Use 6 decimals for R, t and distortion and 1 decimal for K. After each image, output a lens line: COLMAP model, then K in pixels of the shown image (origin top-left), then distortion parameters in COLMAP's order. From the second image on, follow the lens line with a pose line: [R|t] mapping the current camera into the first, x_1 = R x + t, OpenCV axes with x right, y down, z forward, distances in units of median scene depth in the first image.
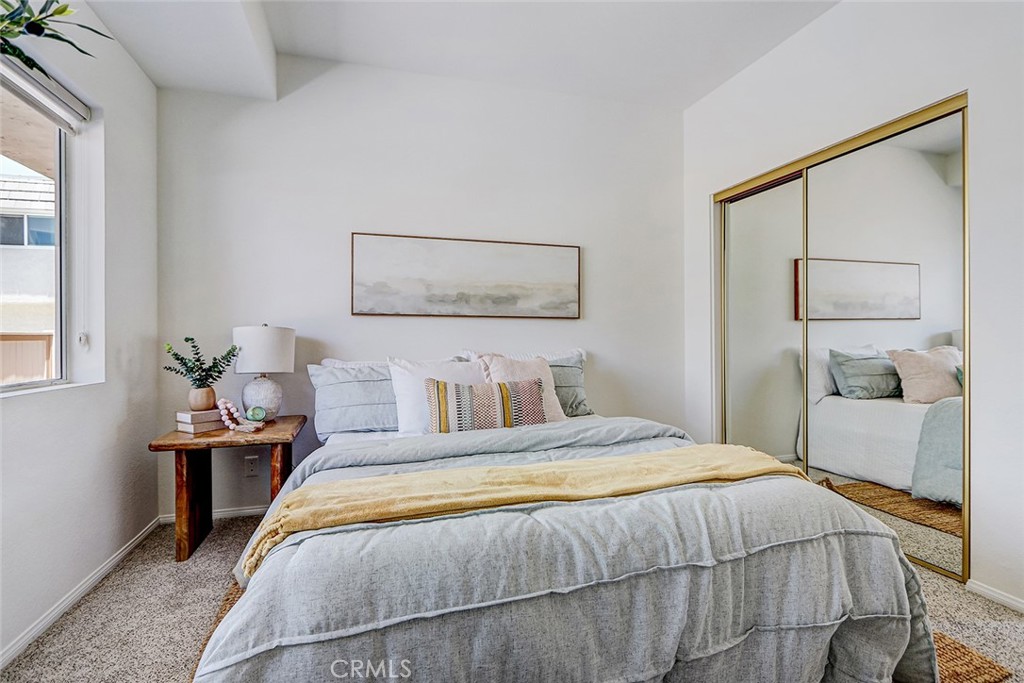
lens RADIAL K [[470.0, 0, 509.1], [0, 470.0, 340.9], [0, 0, 1]] dist [0.011056, 0.001635]
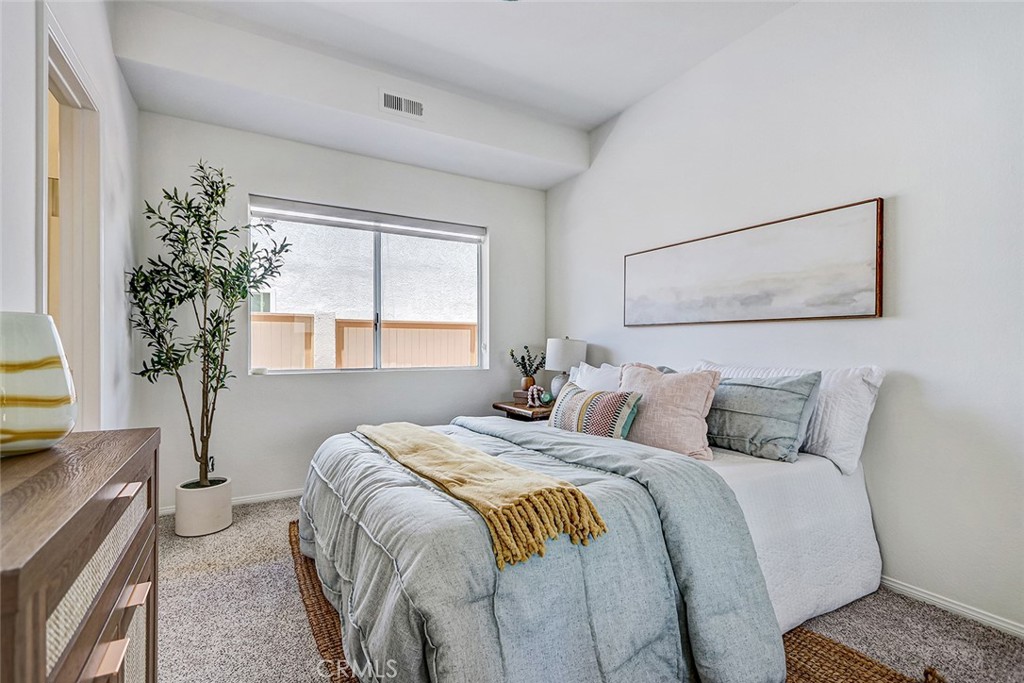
lens RADIAL K [[470.0, 0, 491.2], [0, 470.0, 347.1], [0, 0, 1]] dist [0.011056, 0.001635]
pose [[0.219389, 0.007016, -0.975612, 0.672031], [-0.003638, 0.999973, 0.006374, -0.010170], [0.975631, 0.002151, 0.219408, 0.392463]]
